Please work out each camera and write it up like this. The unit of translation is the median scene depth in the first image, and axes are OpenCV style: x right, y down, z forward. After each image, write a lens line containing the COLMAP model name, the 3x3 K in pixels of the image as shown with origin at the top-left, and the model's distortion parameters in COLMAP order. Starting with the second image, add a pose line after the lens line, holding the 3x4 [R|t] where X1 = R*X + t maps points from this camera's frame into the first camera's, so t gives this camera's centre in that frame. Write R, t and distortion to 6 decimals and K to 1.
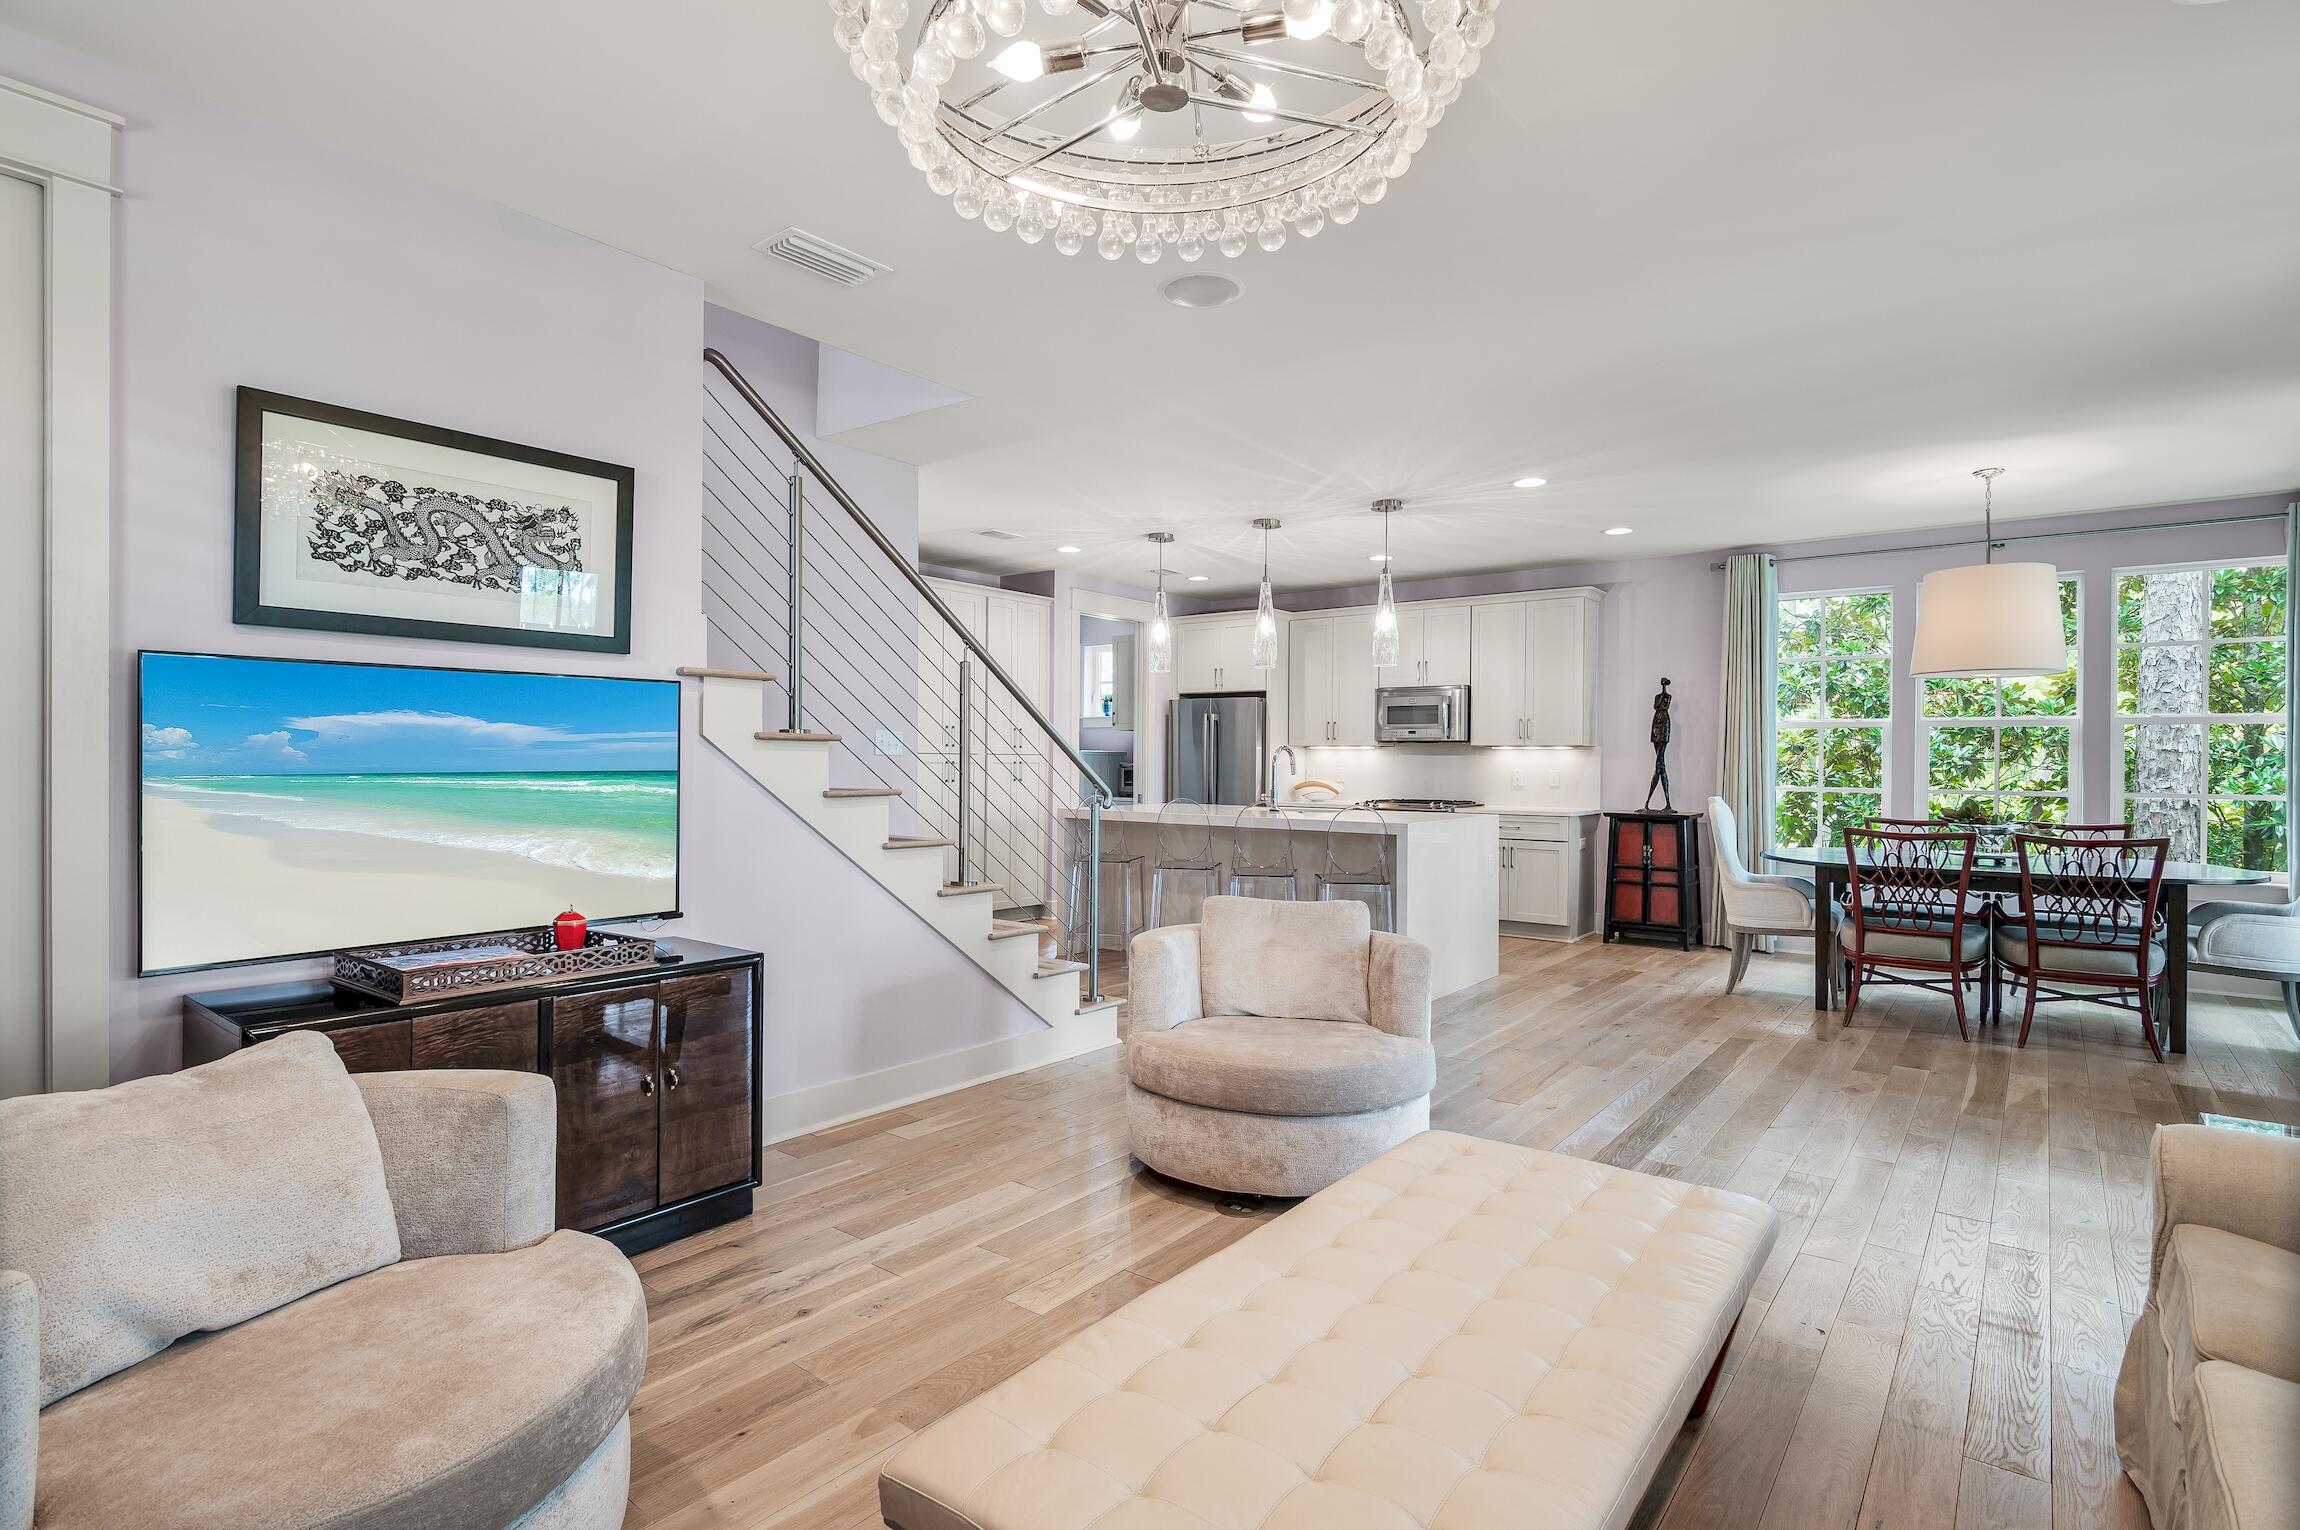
lens RADIAL K [[1133.8, 0, 1186.4], [0, 1133.8, 760.2], [0, 0, 1]] dist [0.000337, 0.000226]
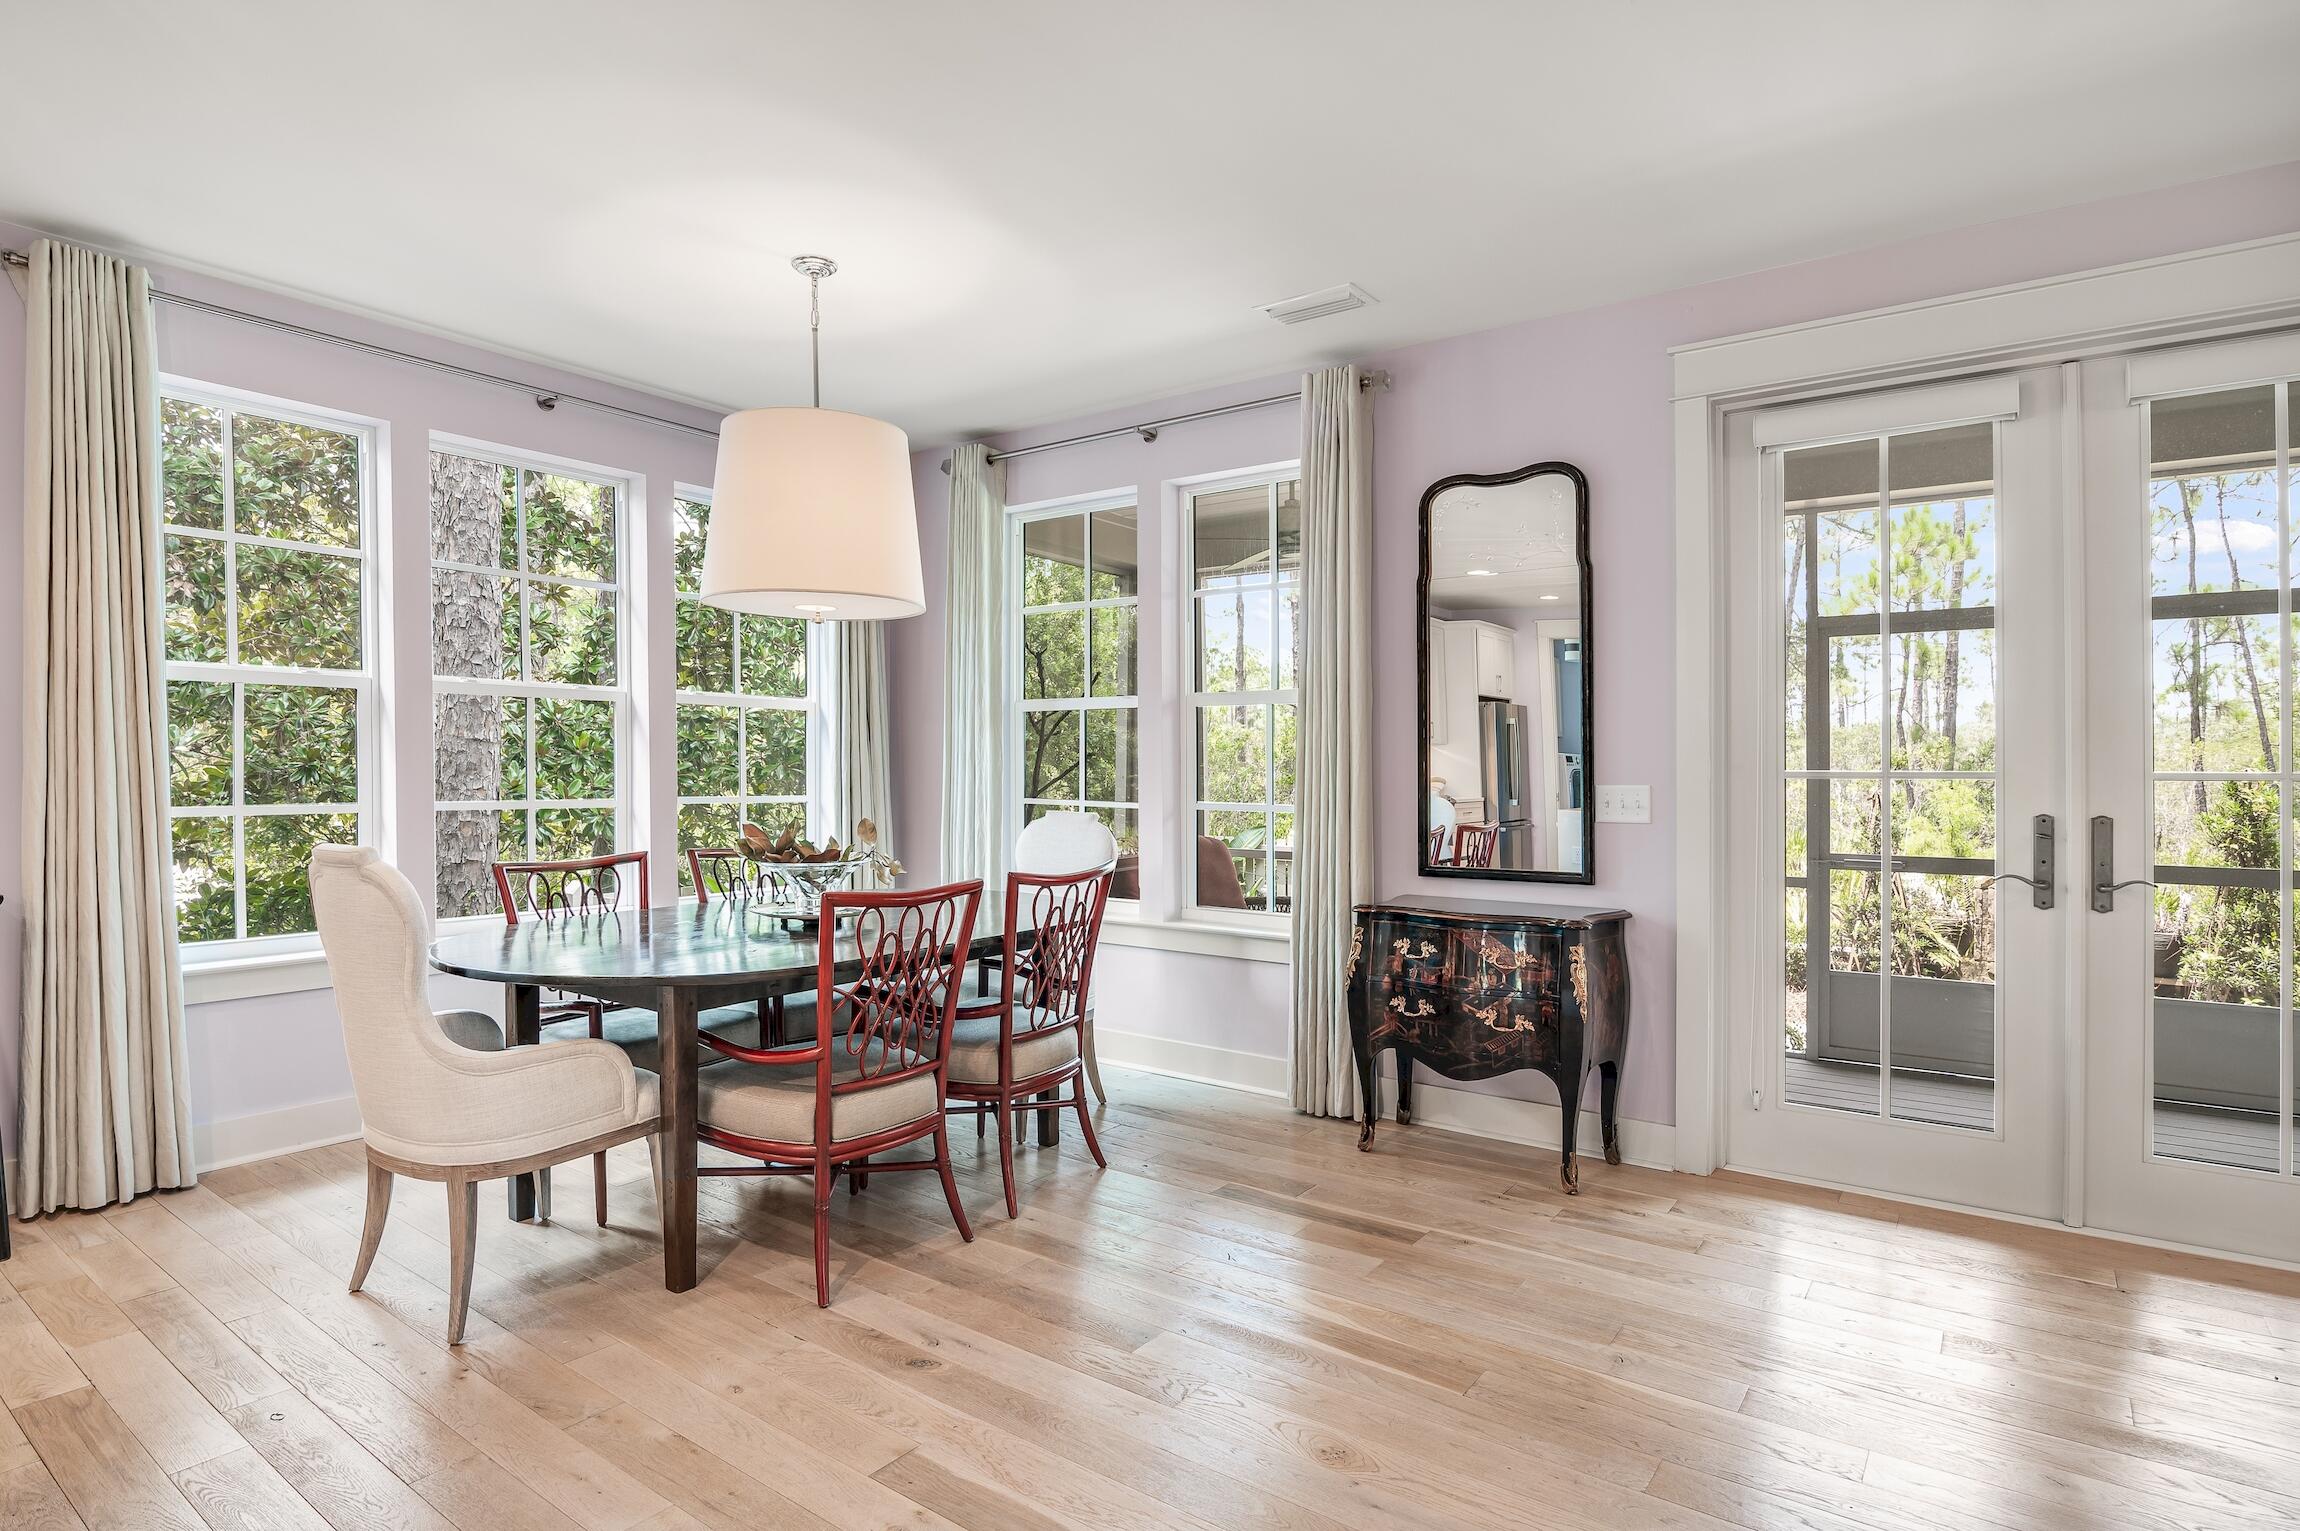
lens RADIAL K [[1197.9, 0, 1160.9], [0, 1197.9, 761.6], [0, 0, 1]] dist [-0.003198, -0.000220]
pose [[-0.017059, -0.007249, 0.999828, 0.134746], [-0.002220, 0.999972, 0.007212, -0.002300], [-0.999852, -0.002096, -0.017075, 1.541096]]
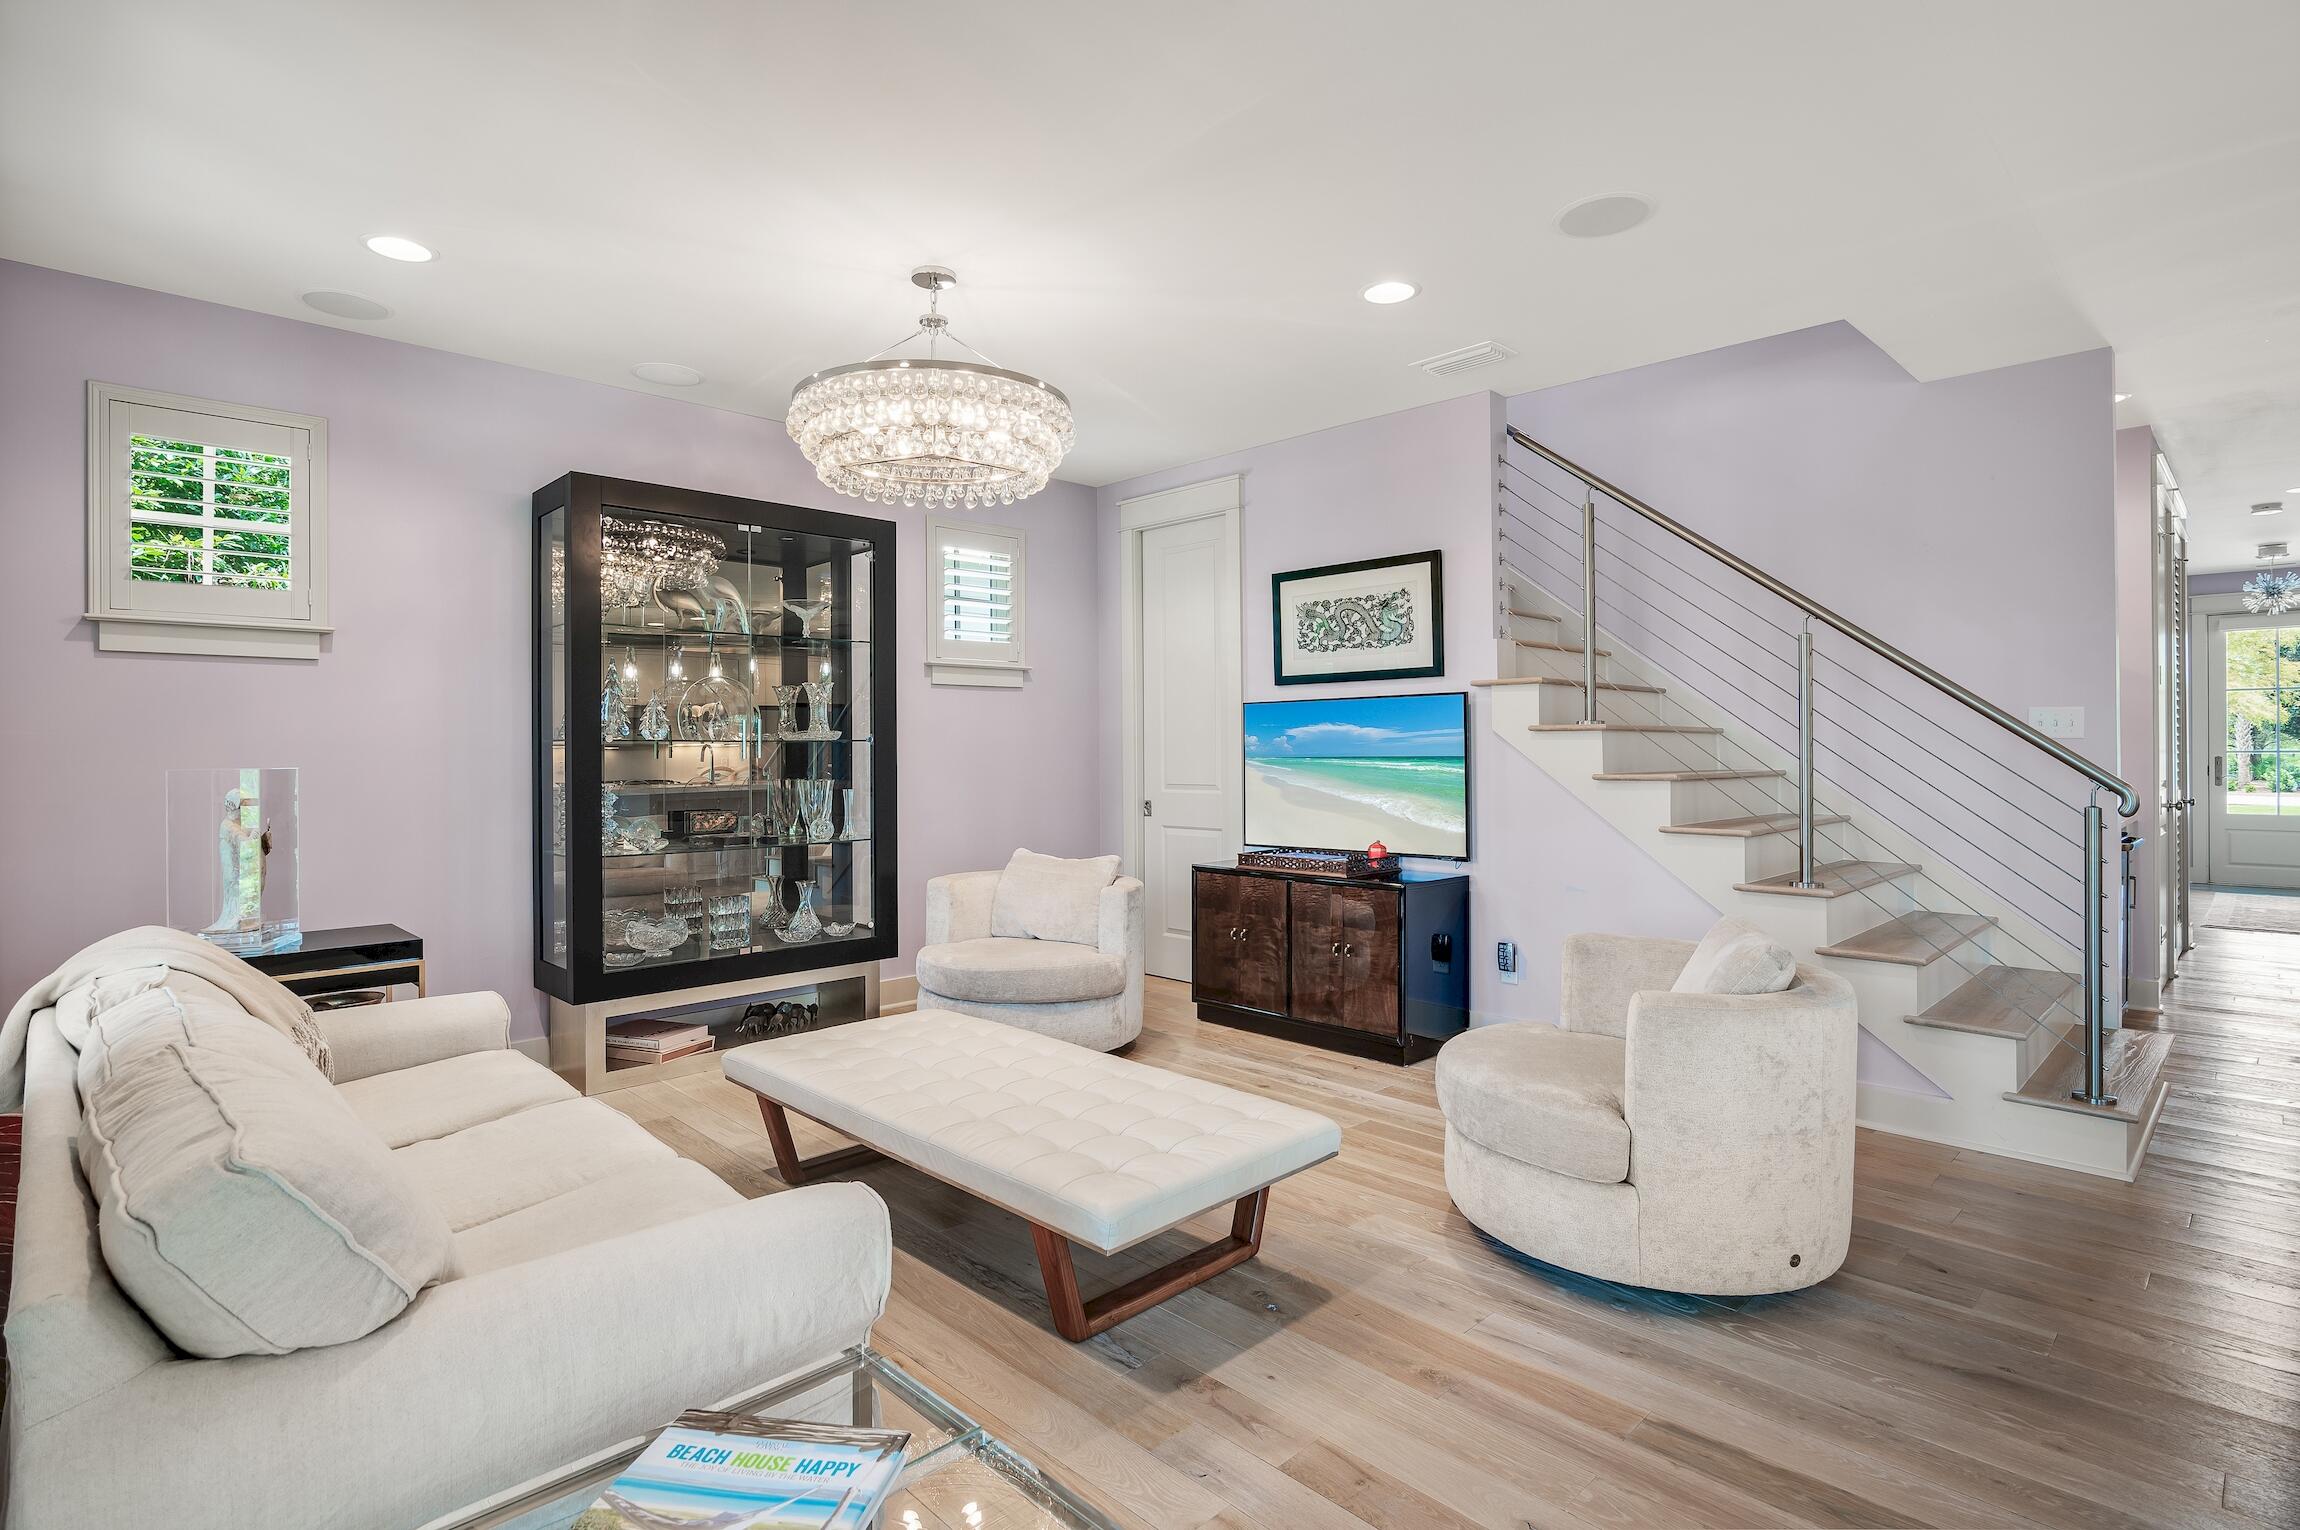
lens RADIAL K [[1169.8, 0, 1119.0], [0, 1169.8, 749.5], [0, 0, 1]] dist [-0.000818, -0.000248]
pose [[-0.165691, -0.004931, -0.986165, 1.100018], [0.003346, 0.999979, -0.005563, 0.007733], [0.986172, -0.004221, -0.165671, 0.865015]]
